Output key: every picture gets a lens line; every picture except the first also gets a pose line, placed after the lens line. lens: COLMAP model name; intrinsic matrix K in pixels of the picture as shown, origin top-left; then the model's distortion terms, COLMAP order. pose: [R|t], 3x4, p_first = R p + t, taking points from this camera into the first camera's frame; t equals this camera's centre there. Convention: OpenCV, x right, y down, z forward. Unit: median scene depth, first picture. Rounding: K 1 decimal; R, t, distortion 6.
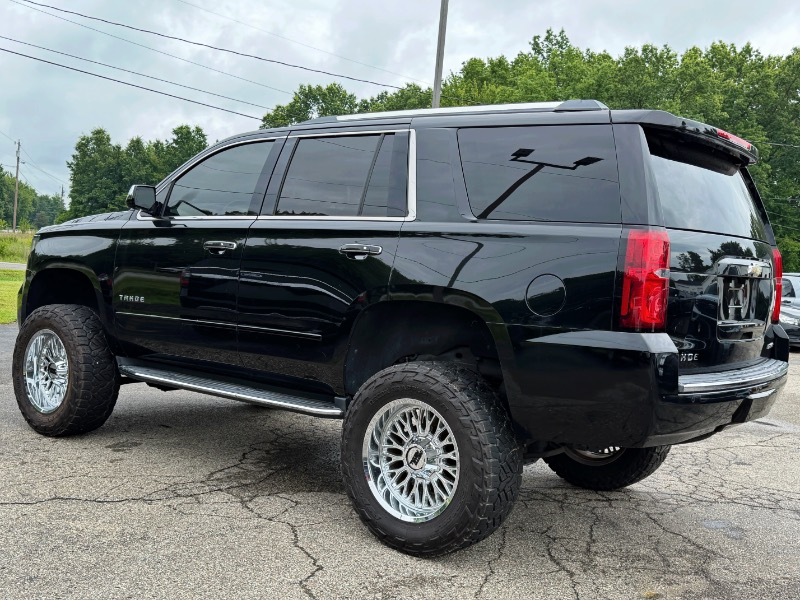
lens RADIAL K [[852.8, 0, 379.8], [0, 852.8, 298.5], [0, 0, 1]] dist [0.157940, -0.341218]
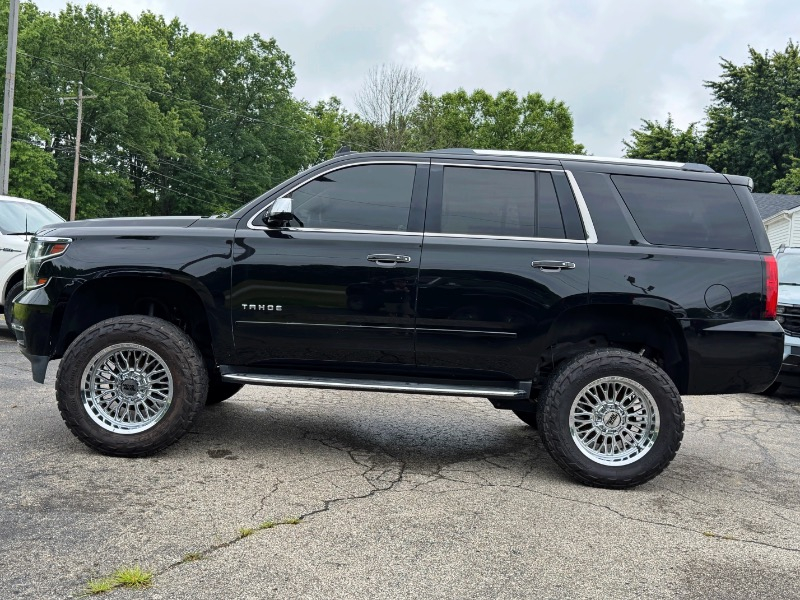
lens RADIAL K [[850.5, 0, 400.0], [0, 850.5, 300.0], [0, 0, 1]] dist [0.193804, -0.417706]
pose [[0.786880, -0.042164, 0.615663, -0.879542], [0.015263, 0.998688, 0.048888, -0.062591], [-0.616917, -0.029073, 0.786491, 0.115298]]
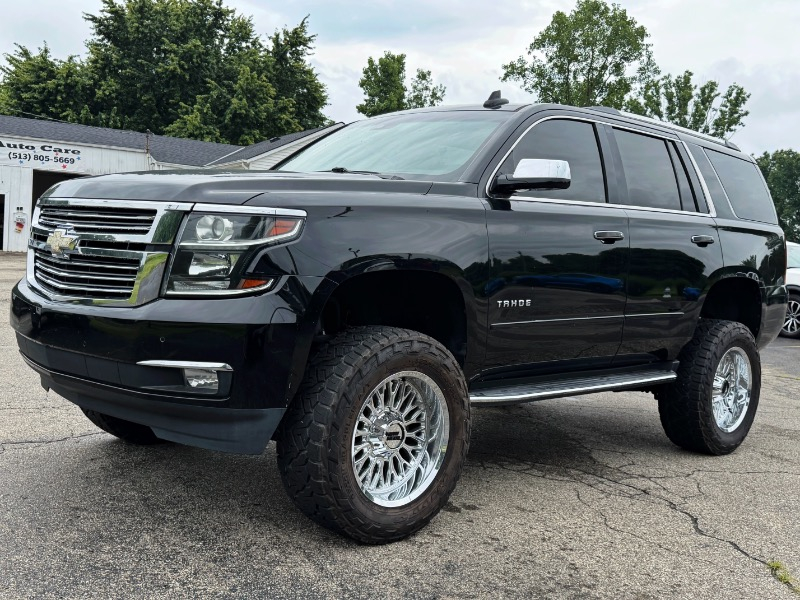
lens RADIAL K [[852.8, 0, 379.8], [0, 852.8, 298.5], [0, 0, 1]] dist [0.157940, -0.341218]
pose [[0.155432, -0.121454, 0.980352, -1.189219], [-0.006115, 0.992276, 0.123901, -0.110803], [-0.987828, -0.025253, 0.153489, 1.125613]]
